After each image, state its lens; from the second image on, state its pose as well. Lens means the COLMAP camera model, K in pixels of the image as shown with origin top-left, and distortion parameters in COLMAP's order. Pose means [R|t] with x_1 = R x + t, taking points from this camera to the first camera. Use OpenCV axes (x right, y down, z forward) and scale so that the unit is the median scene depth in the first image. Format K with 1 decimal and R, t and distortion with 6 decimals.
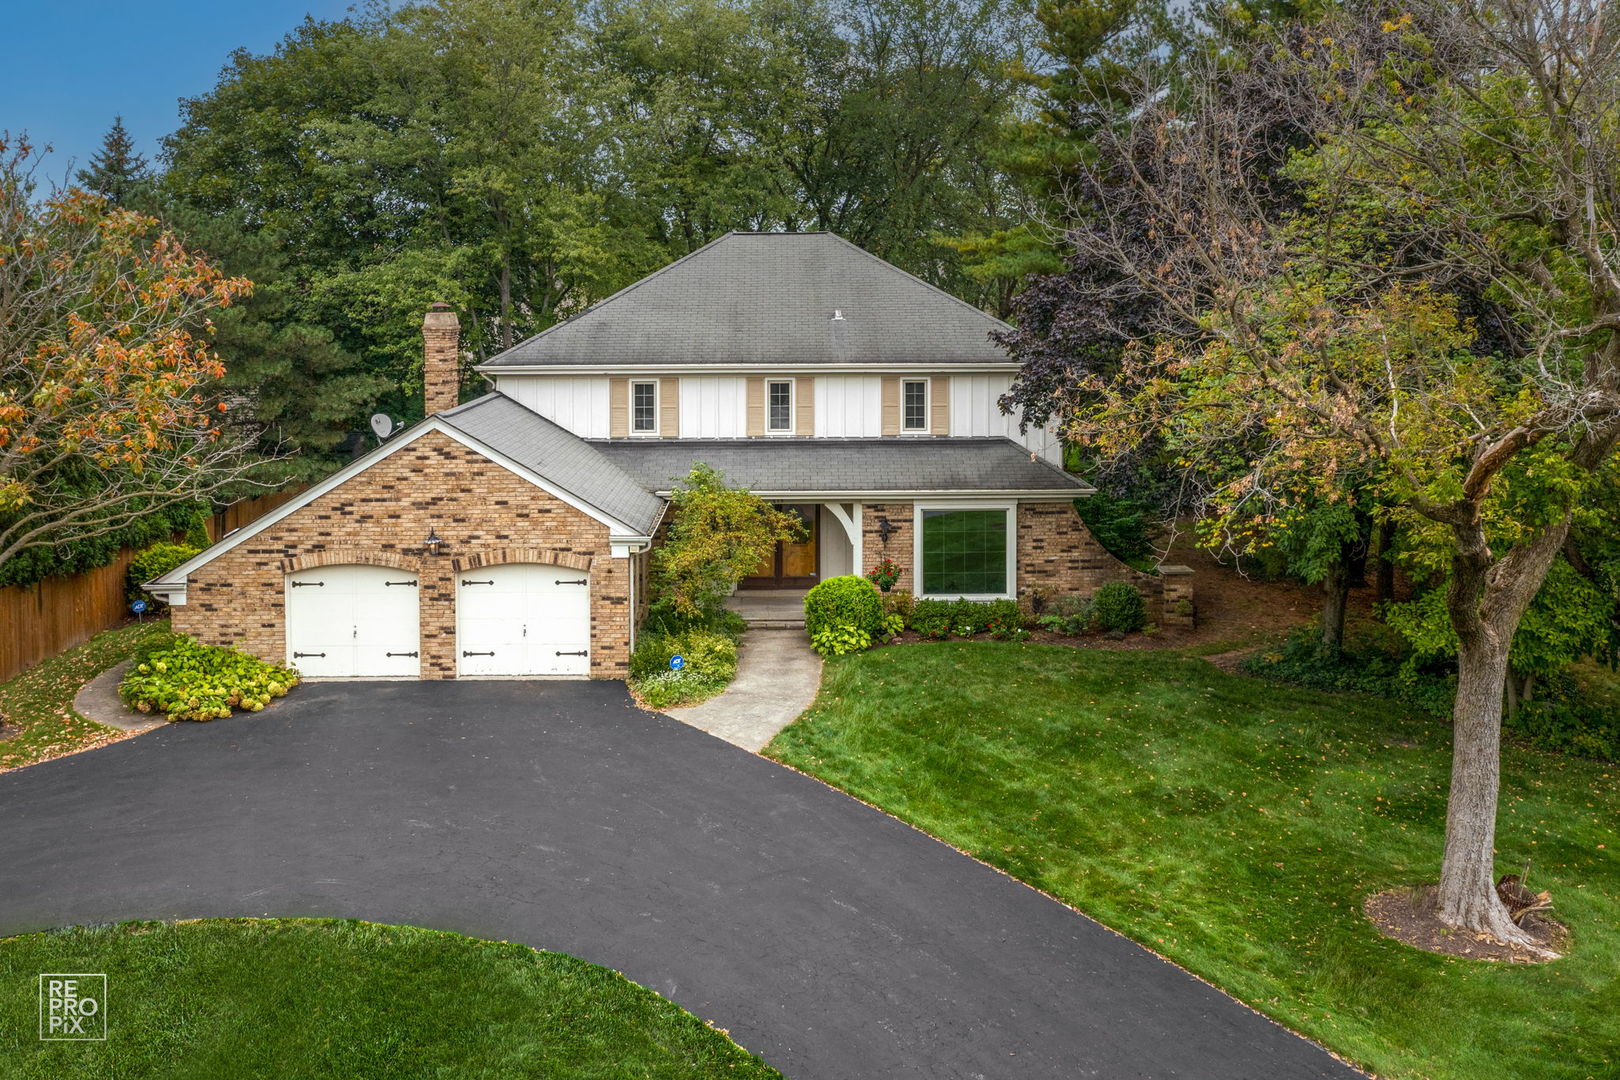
lens RADIAL K [[1407.7, 0, 806.4], [0, 1407.7, 532.0], [0, 0, 1]] dist [-0.003488, -0.018282]
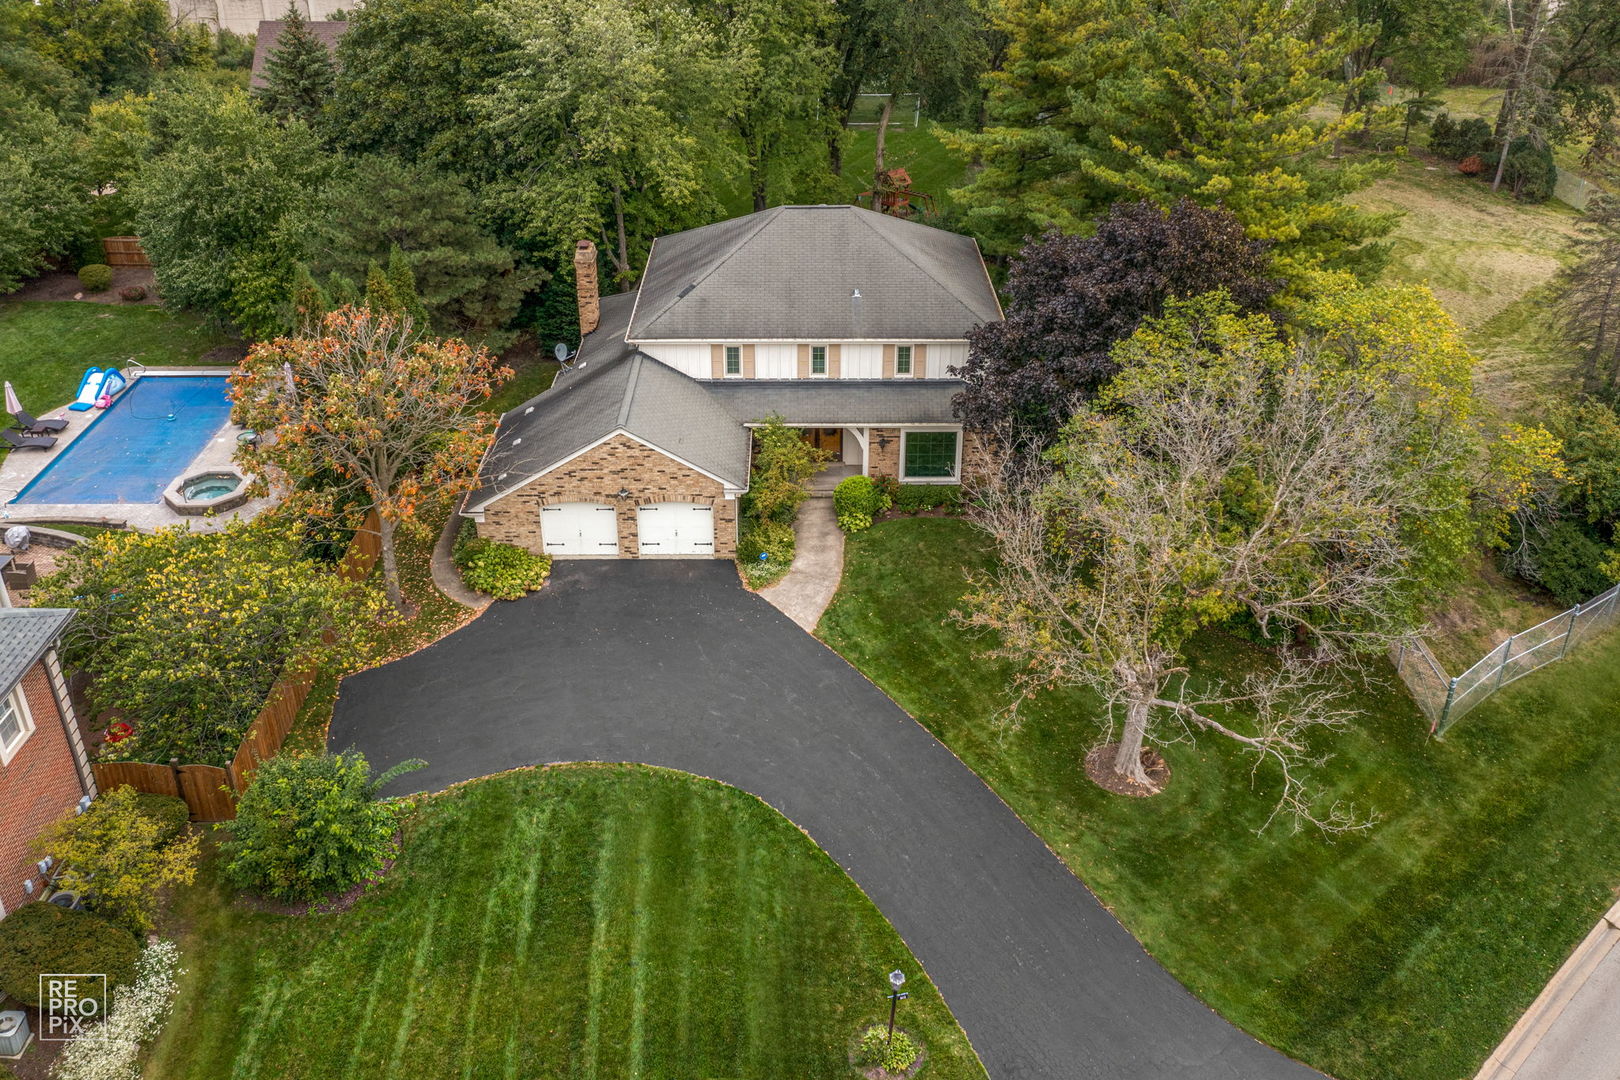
lens RADIAL K [[1407.7, 0, 816.9], [0, 1407.7, 538.2], [0, 0, 1]] dist [-0.003488, -0.018282]
pose [[0.999976, 0.004786, 0.005060, -0.032420], [-0.006594, 0.884452, 0.466585, -0.756504], [-0.002242, -0.466607, 0.884462, -0.573841]]
